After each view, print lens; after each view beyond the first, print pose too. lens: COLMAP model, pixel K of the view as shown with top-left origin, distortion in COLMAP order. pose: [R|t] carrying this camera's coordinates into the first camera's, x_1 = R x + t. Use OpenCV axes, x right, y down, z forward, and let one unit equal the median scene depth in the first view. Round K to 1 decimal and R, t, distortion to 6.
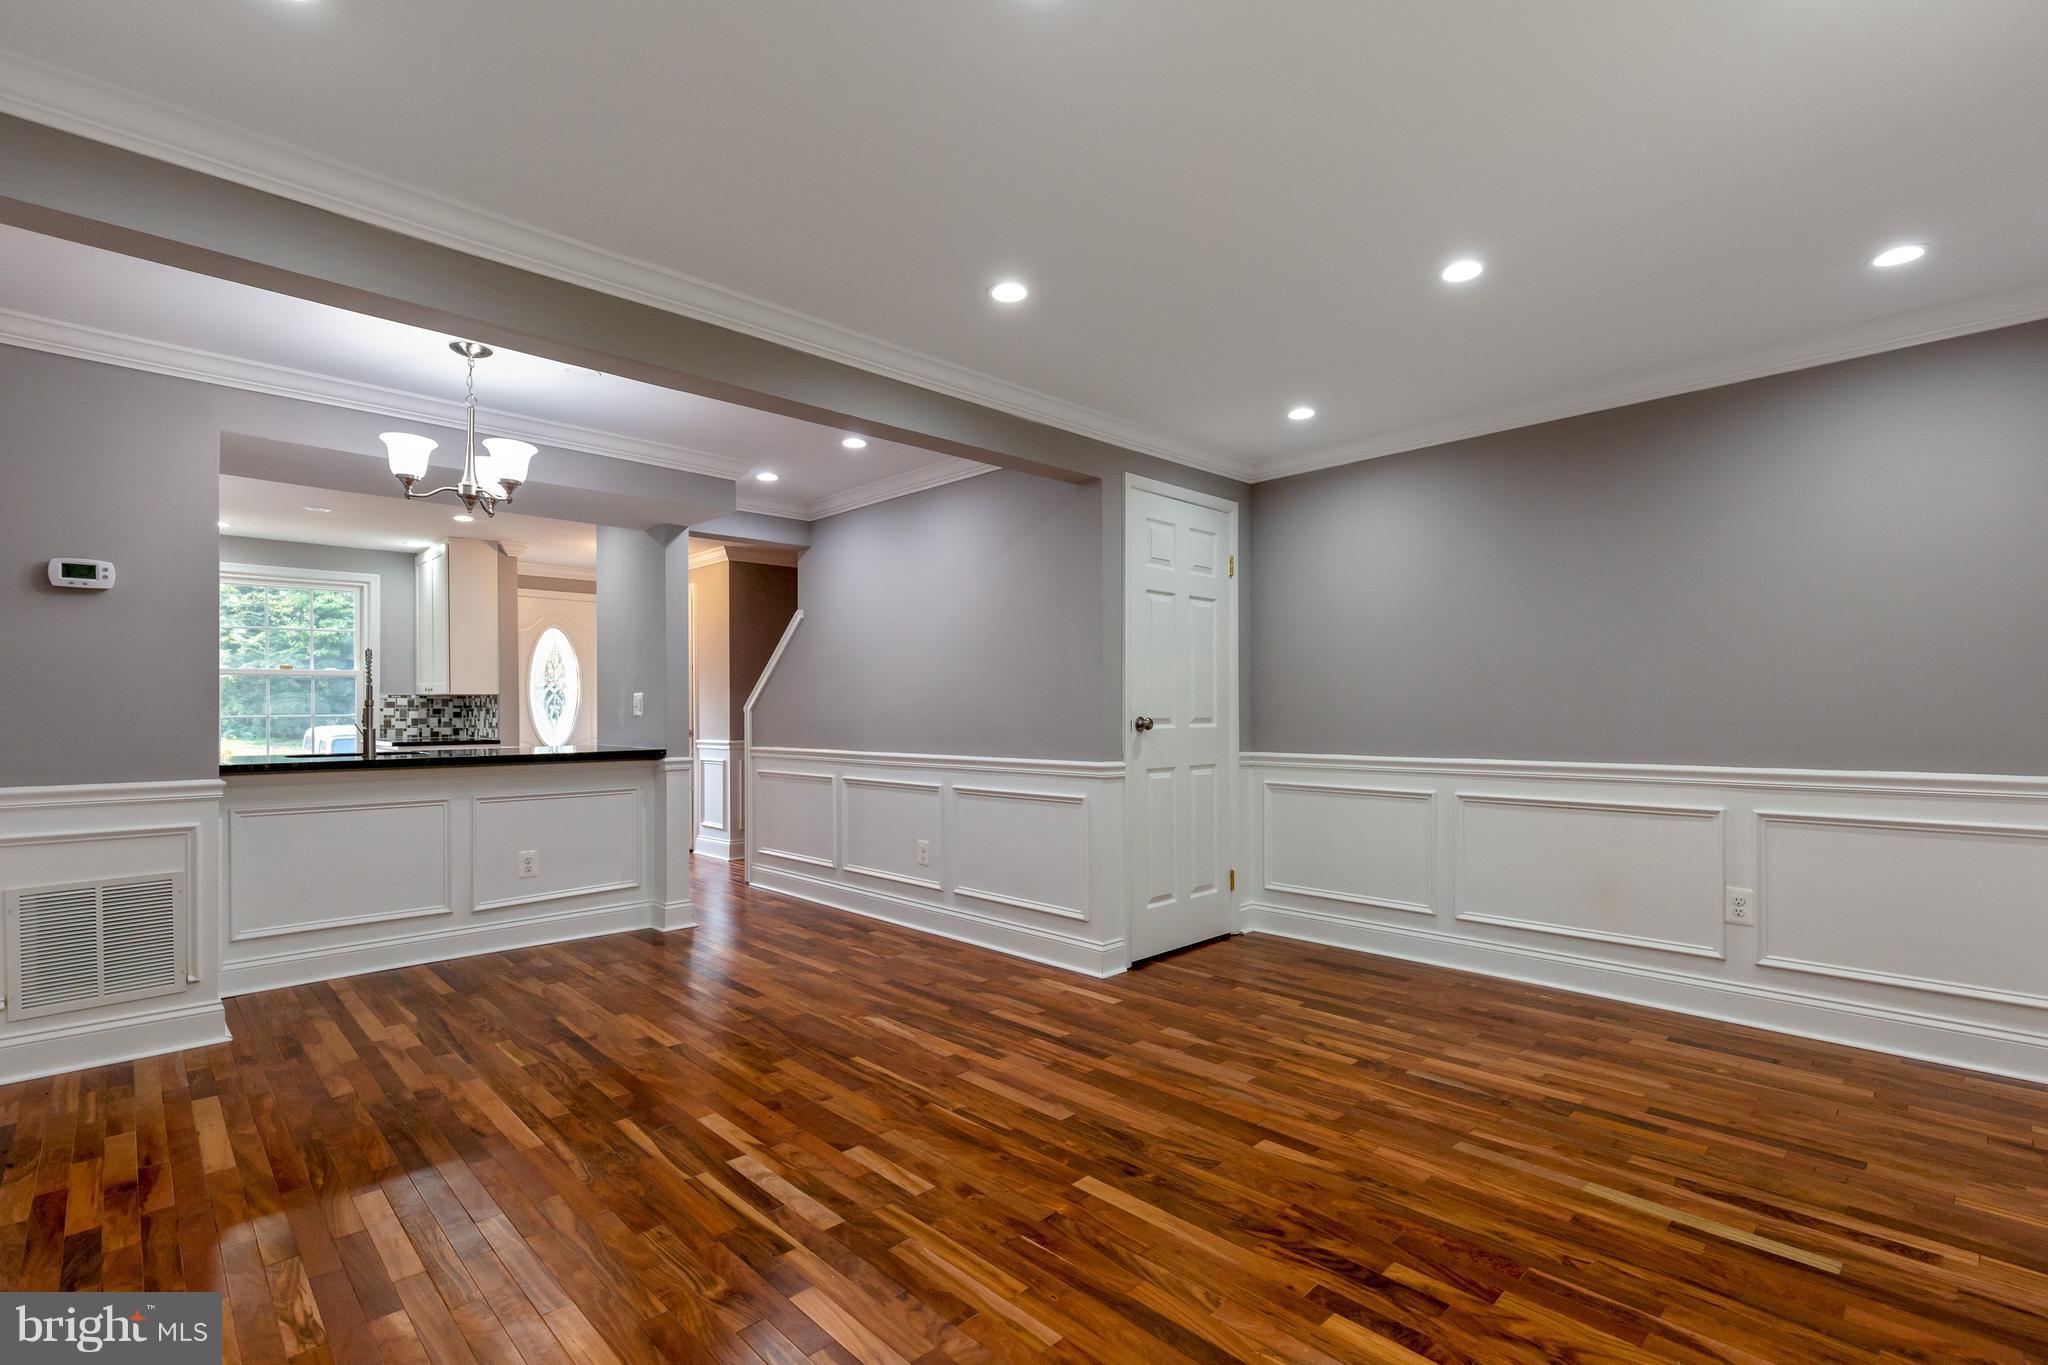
lens RADIAL K [[933.2, 0, 1024.1], [0, 933.2, 715.1], [0, 0, 1]] dist [0.014801, -0.002581]
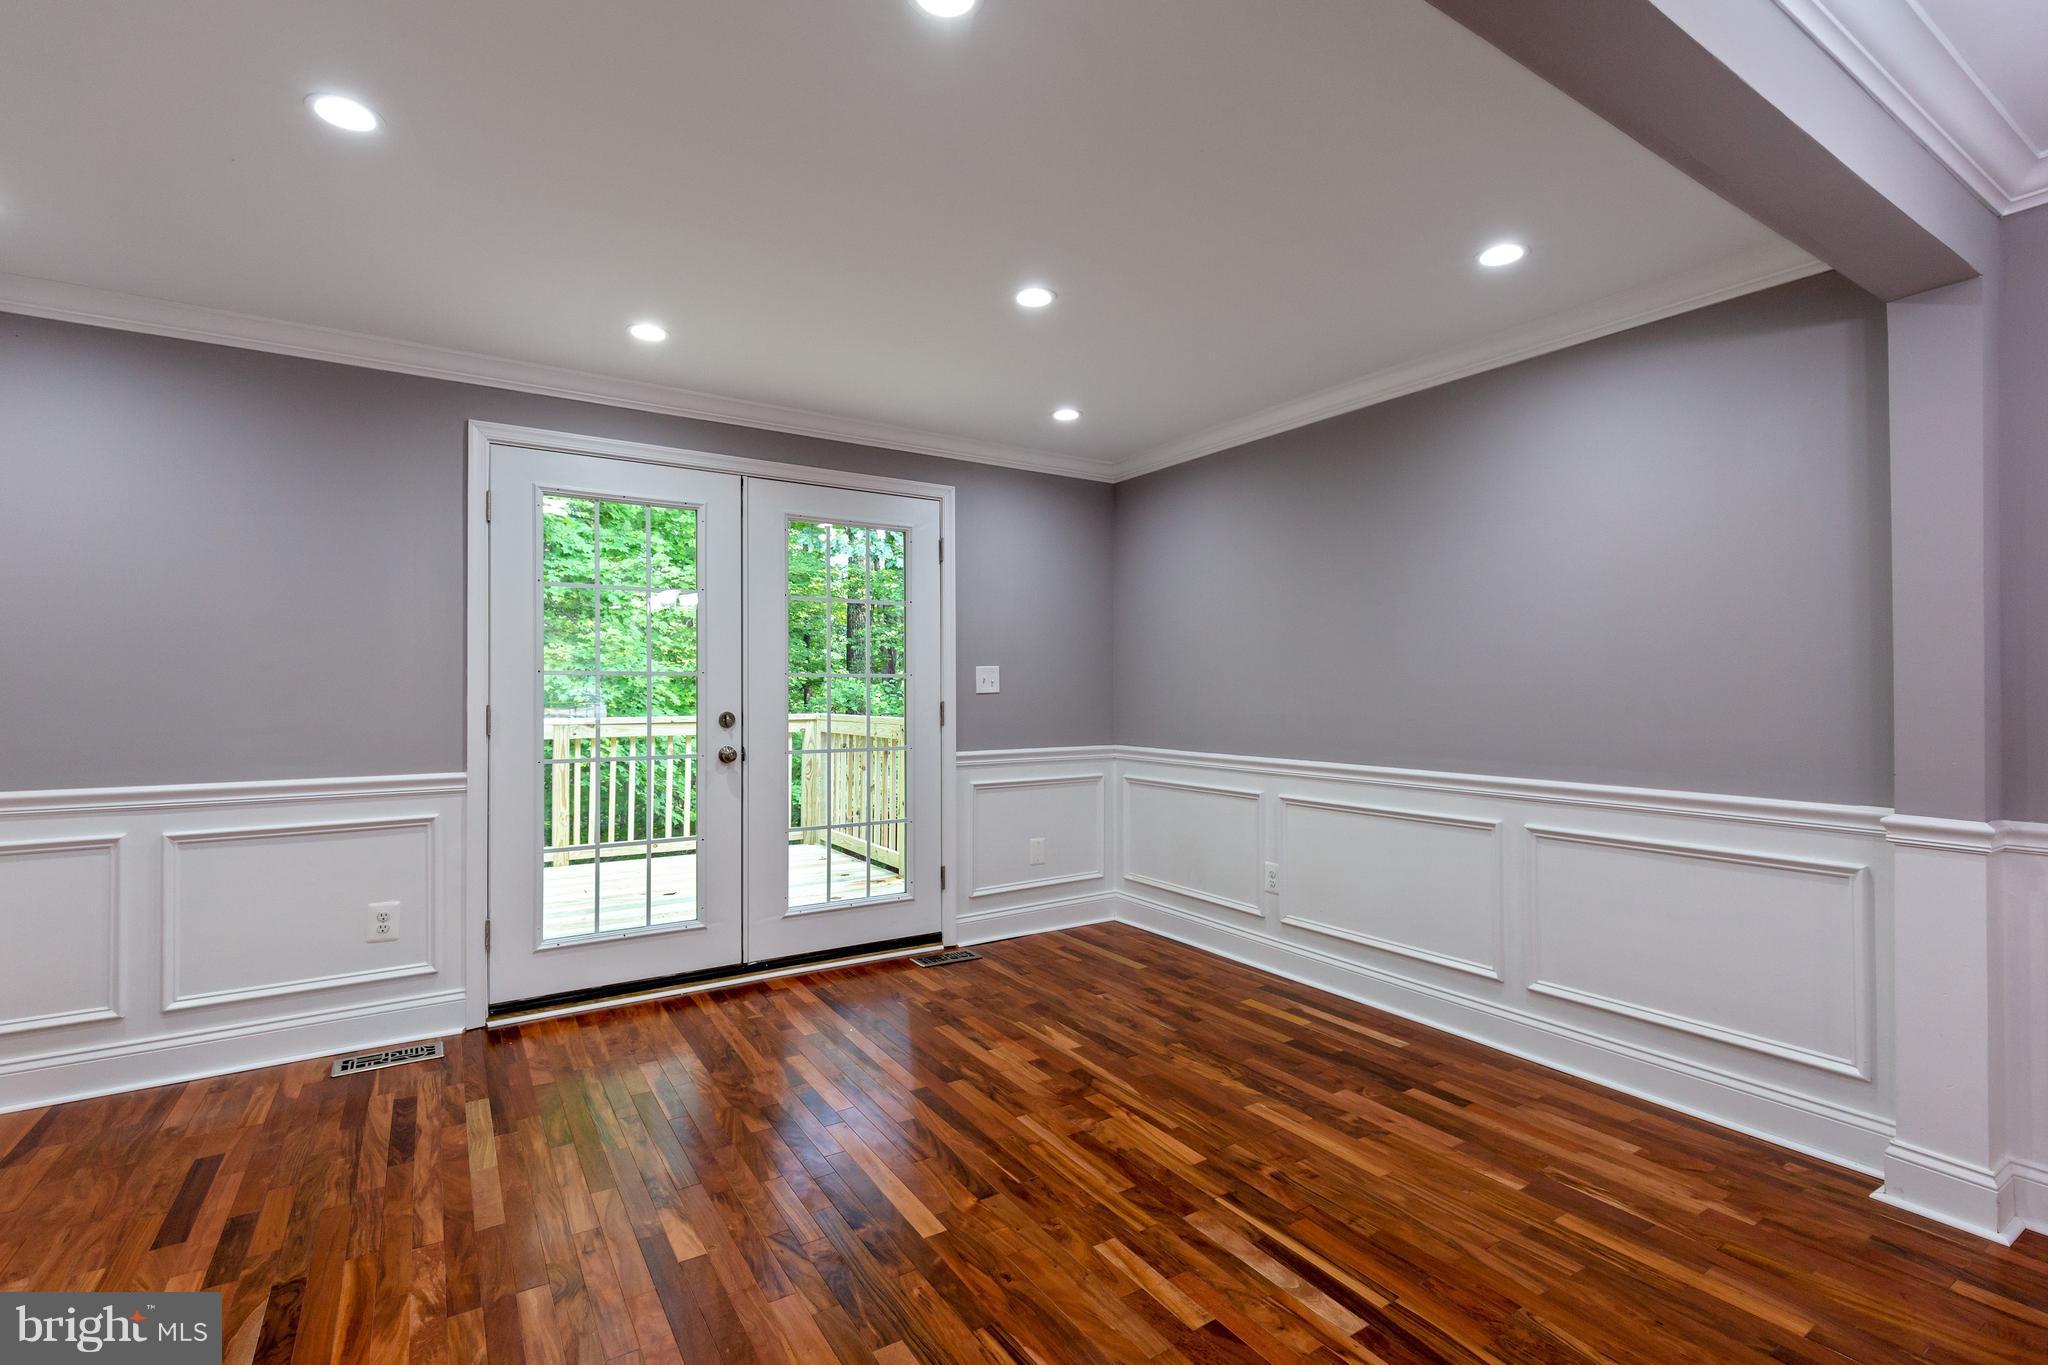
lens RADIAL K [[933.2, 0, 1018.7], [0, 933.2, 684.8], [0, 0, 1]] dist [0.014801, -0.002581]
pose [[-0.980112, 0.008632, 0.198259, -0.151929], [0.009082, 0.999958, 0.001359, -0.030440], [-0.198239, 0.003132, -0.980149, 1.384068]]
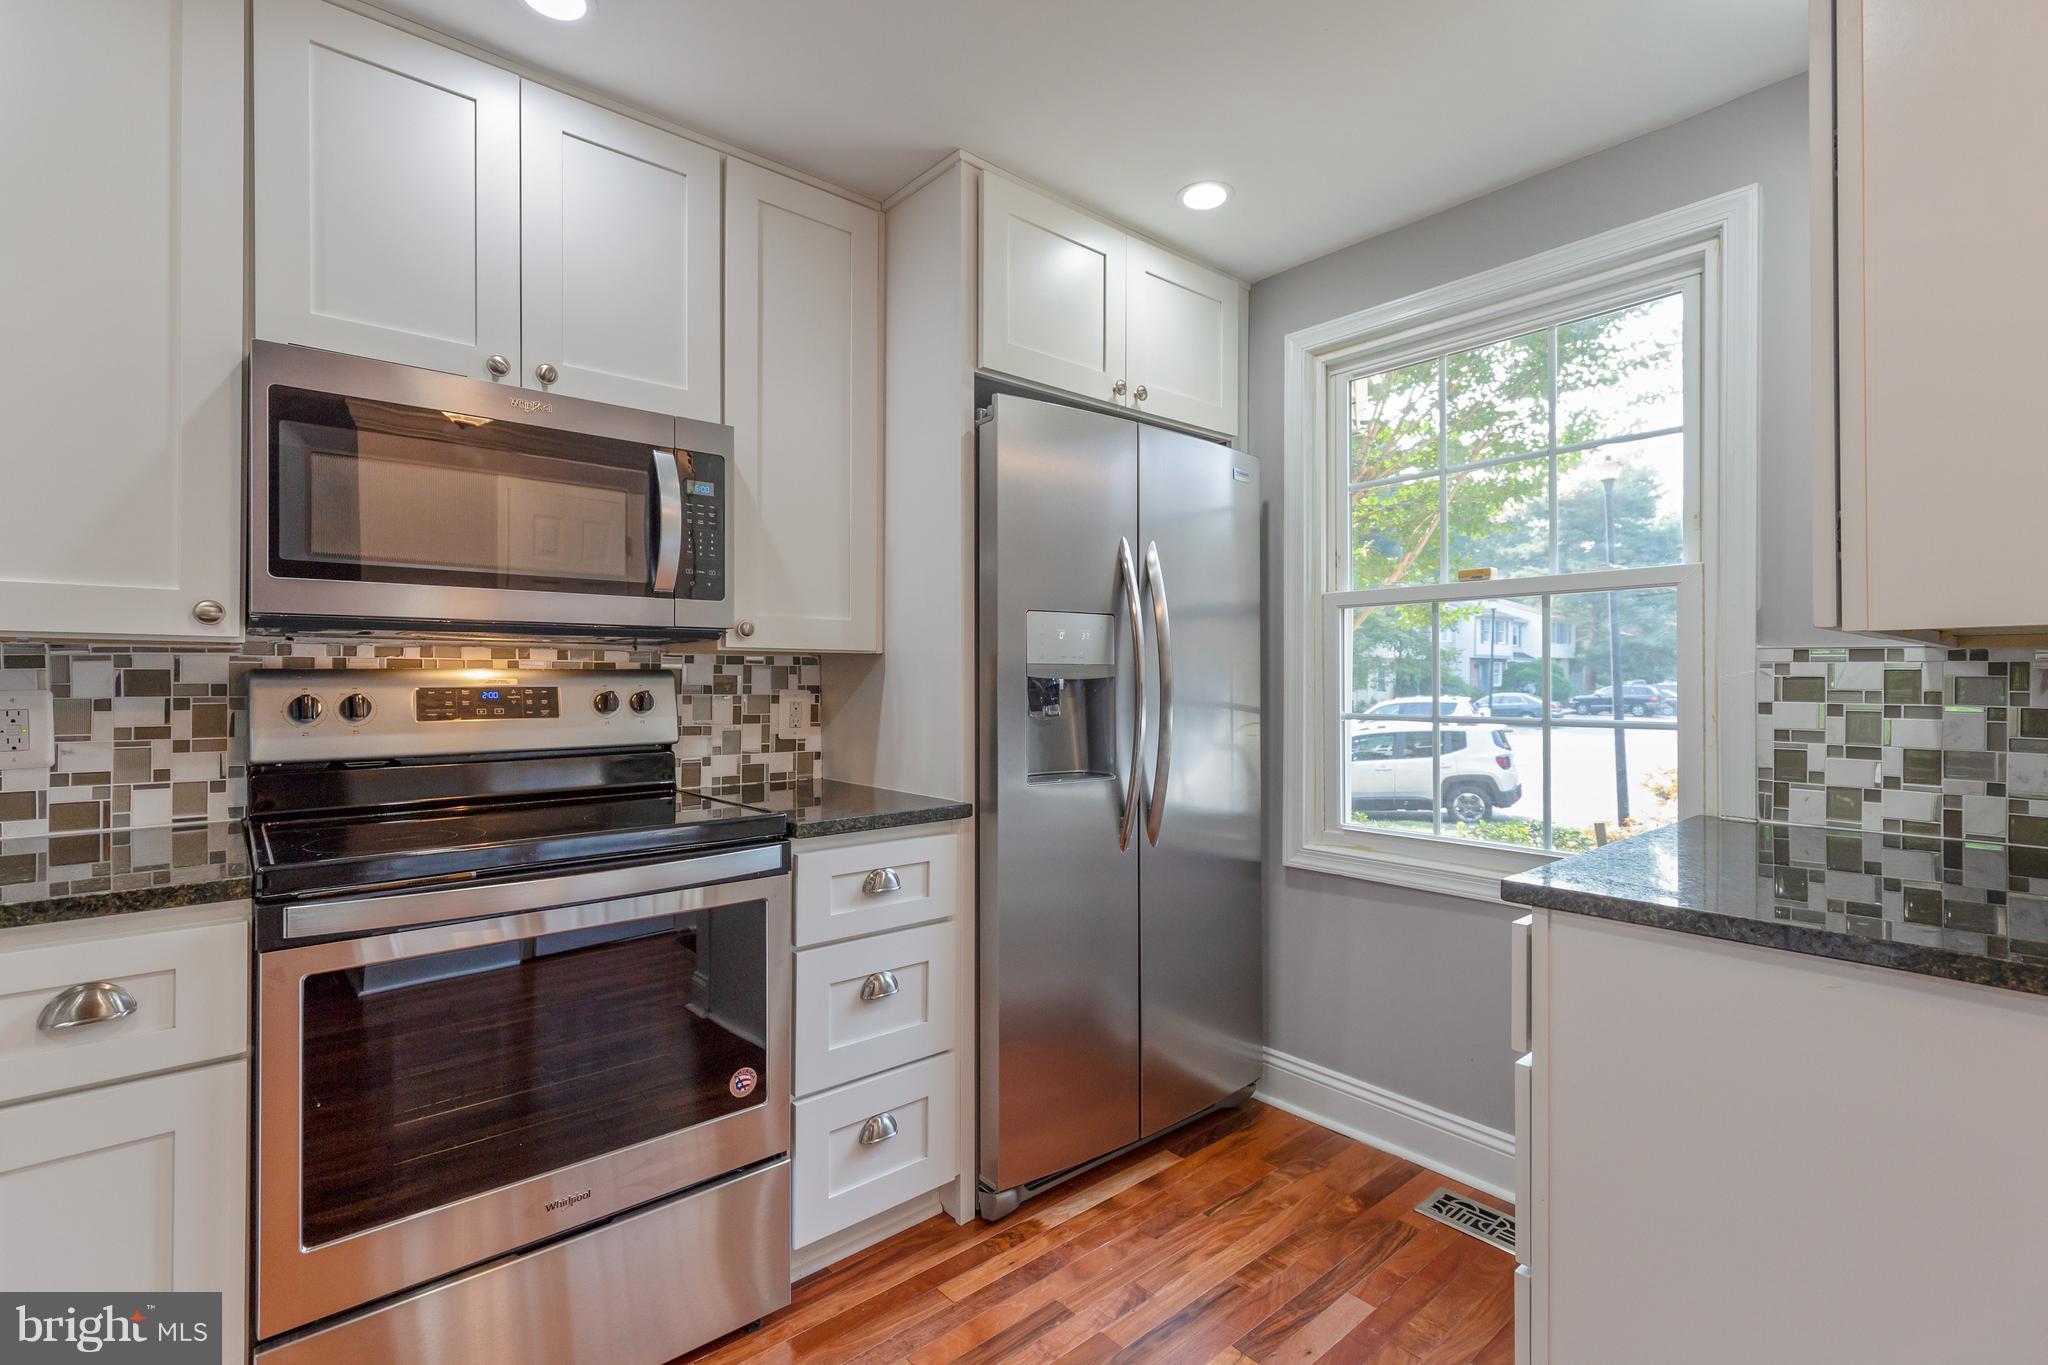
lens RADIAL K [[933.2, 0, 1008.0], [0, 933.2, 677.2], [0, 0, 1]] dist [0.014801, -0.002581]
pose [[-0.072639, 0.003588, -0.997352, -0.957301], [-0.008795, 0.999952, 0.004238, -0.031055], [0.997320, 0.009079, -0.072604, 1.885113]]
